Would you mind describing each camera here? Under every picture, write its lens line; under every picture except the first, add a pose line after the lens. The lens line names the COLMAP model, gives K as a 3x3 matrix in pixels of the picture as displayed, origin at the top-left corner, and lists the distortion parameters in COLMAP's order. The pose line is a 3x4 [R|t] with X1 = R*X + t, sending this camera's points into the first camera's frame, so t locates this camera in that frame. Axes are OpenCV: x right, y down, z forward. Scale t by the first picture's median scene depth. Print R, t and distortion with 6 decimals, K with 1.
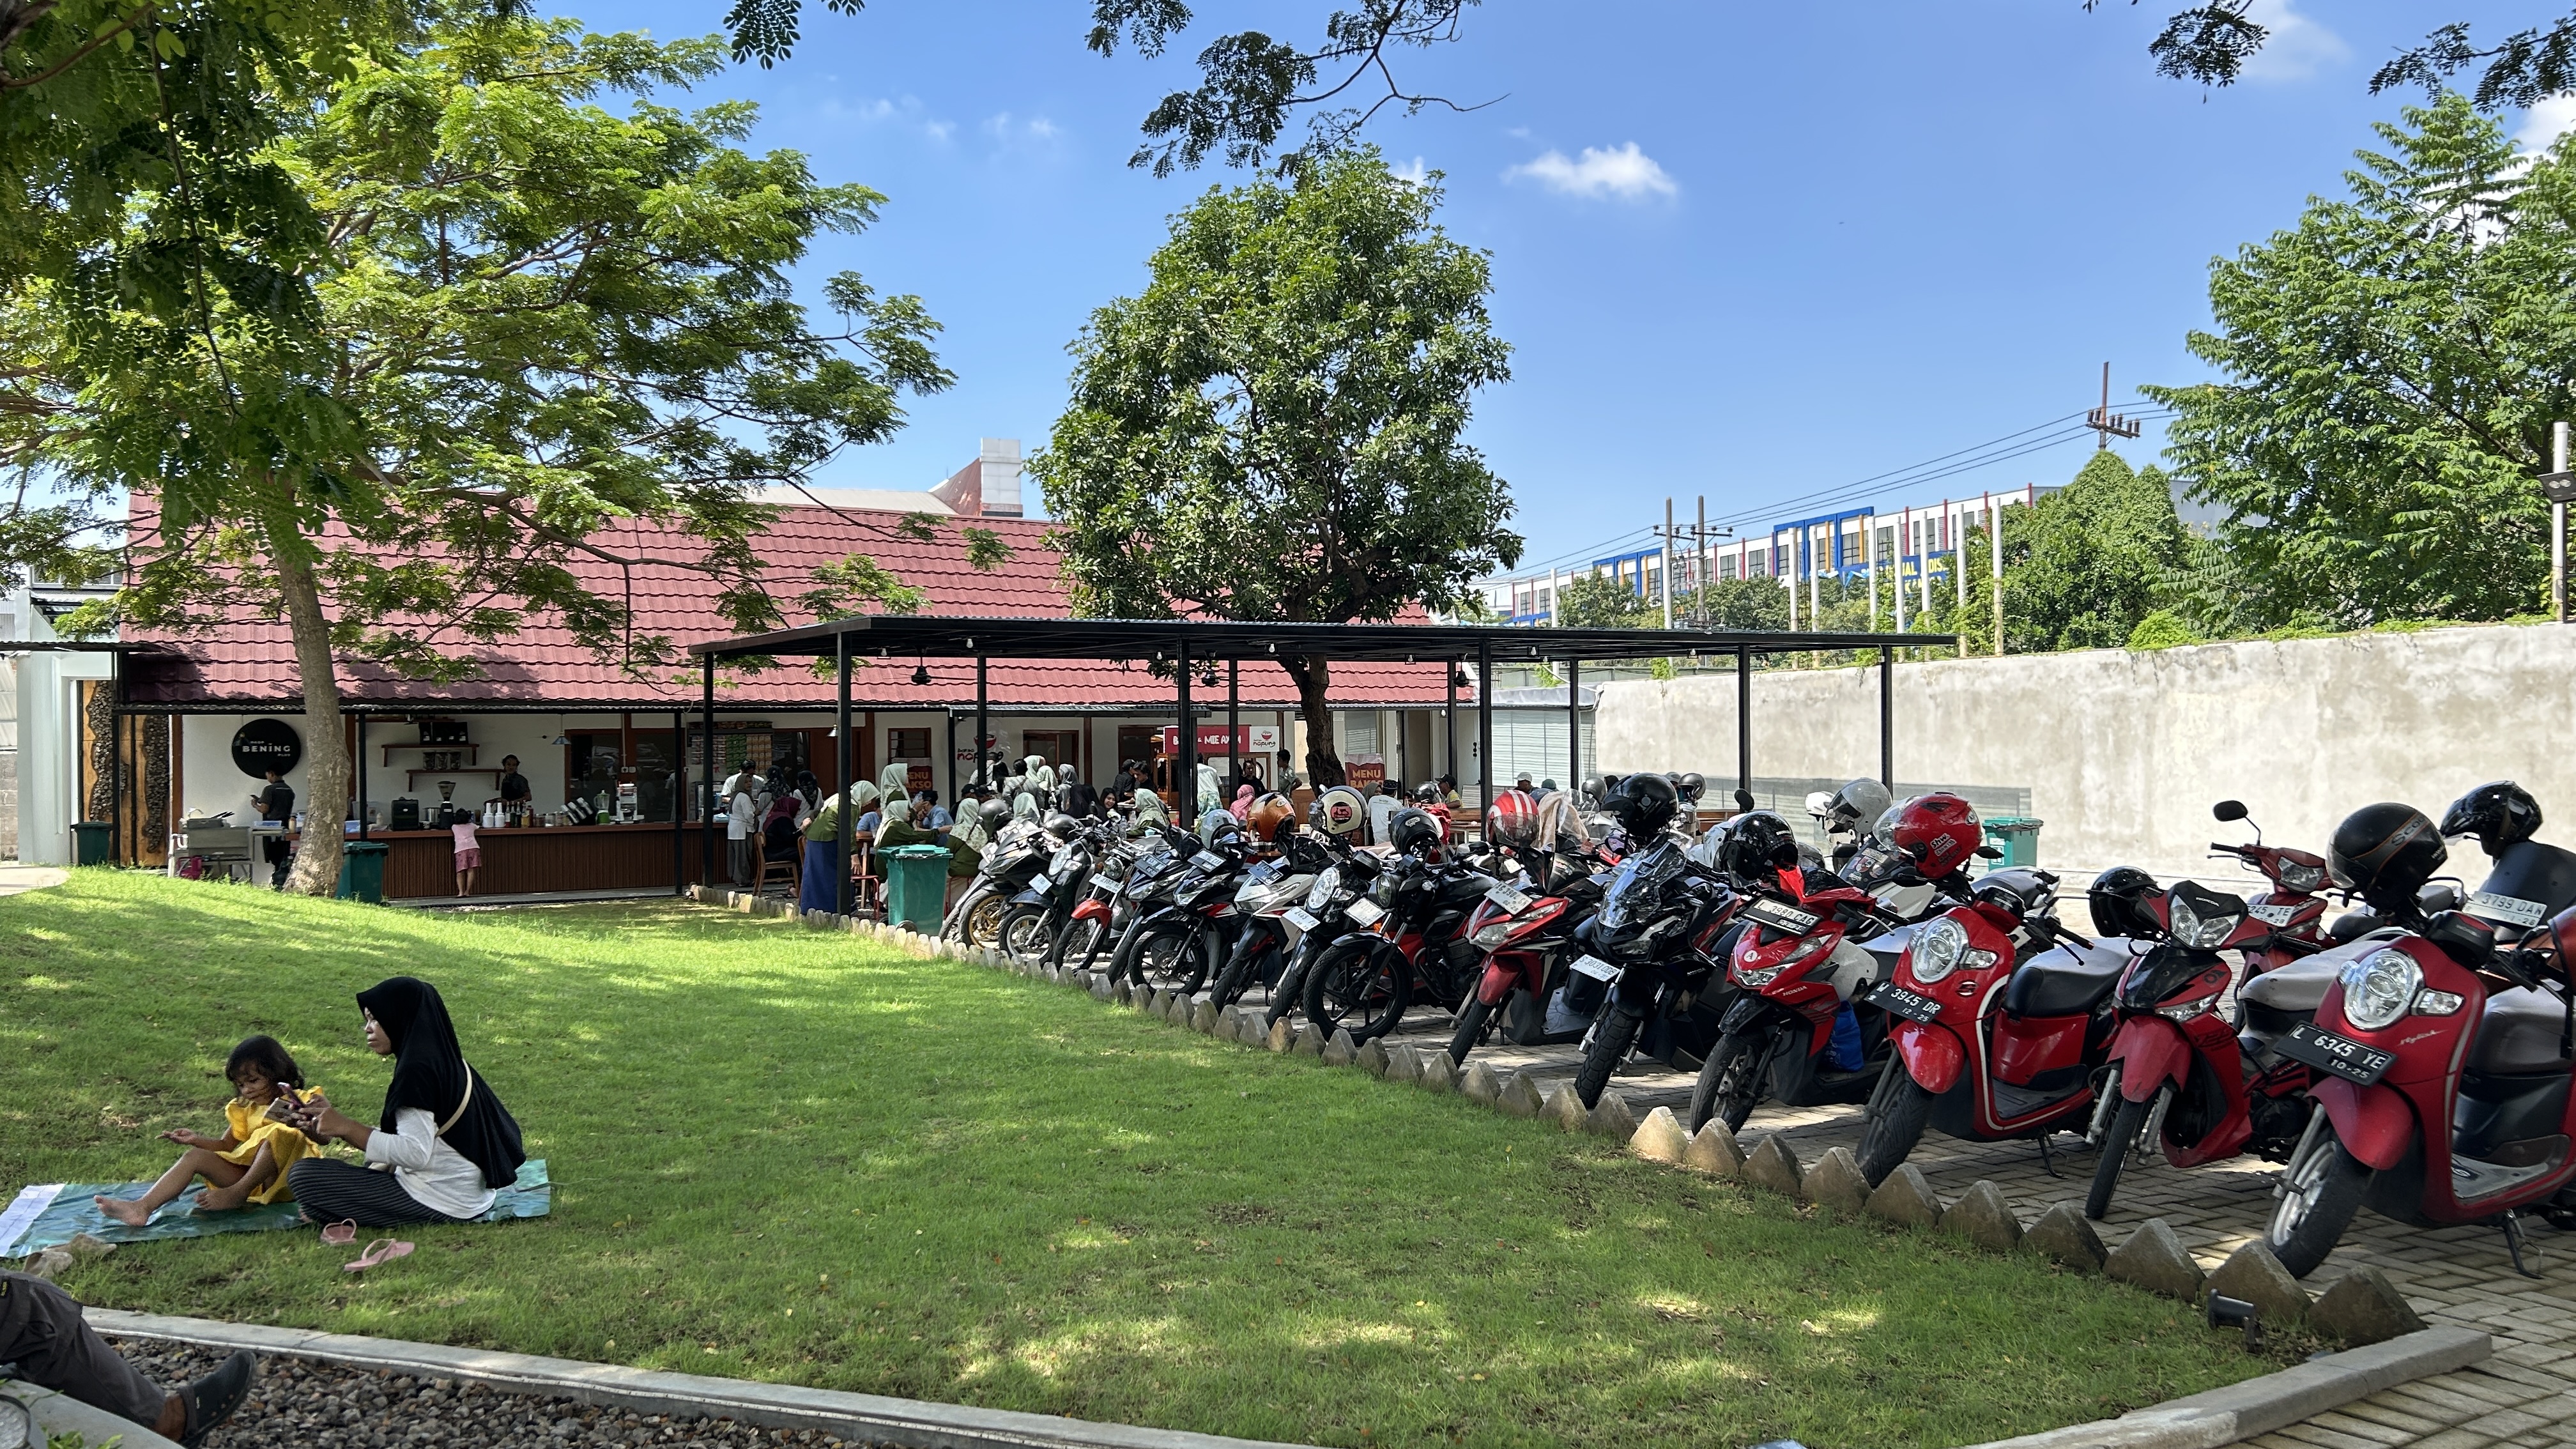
lens RADIAL K [[1898.4, 0, 1291.2], [0, 1898.4, 741.8], [0, 0, 1]] dist [0.014763, -0.016861]
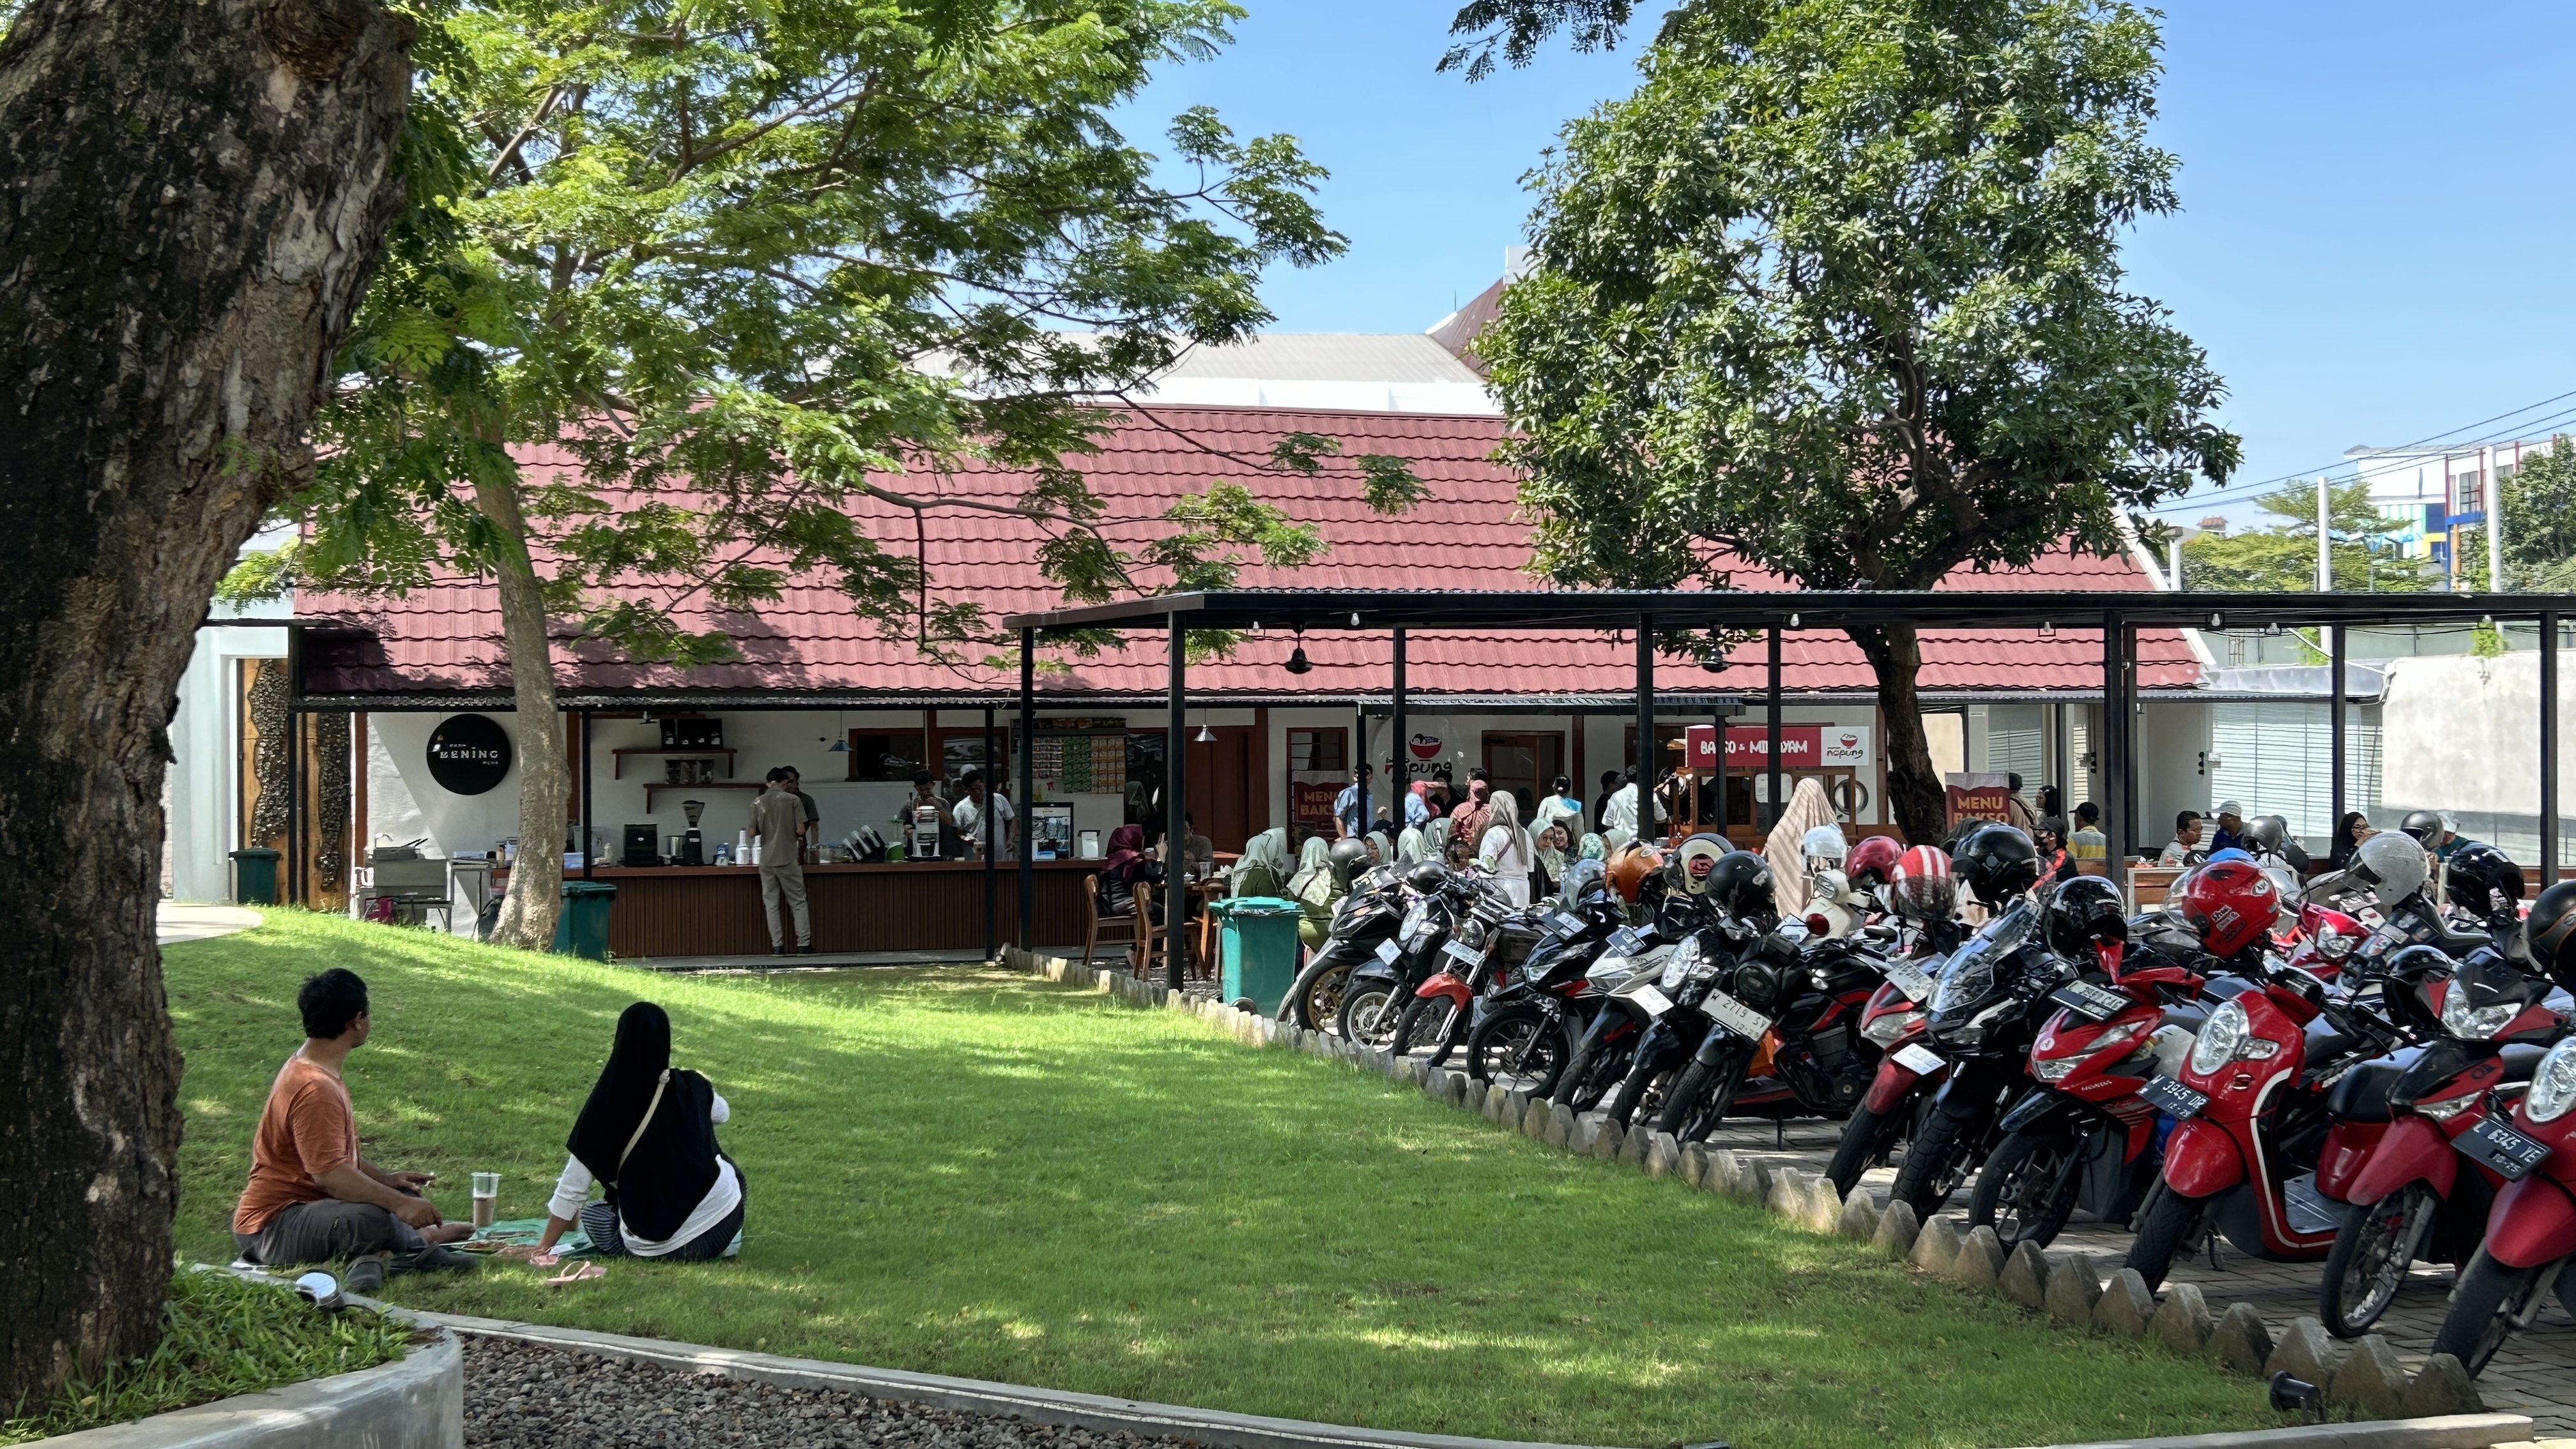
lens RADIAL K [[3239.8, 0, 1289.2], [0, 3239.8, 720.4], [0, 0, 1]] dist [0.035470, 0.000000]
pose [[0.970337, 0.003328, -0.241732, 0.090014], [-0.003641, 0.999993, -0.000847, -0.010642], [0.241727, 0.001702, 0.970343, -0.173411]]
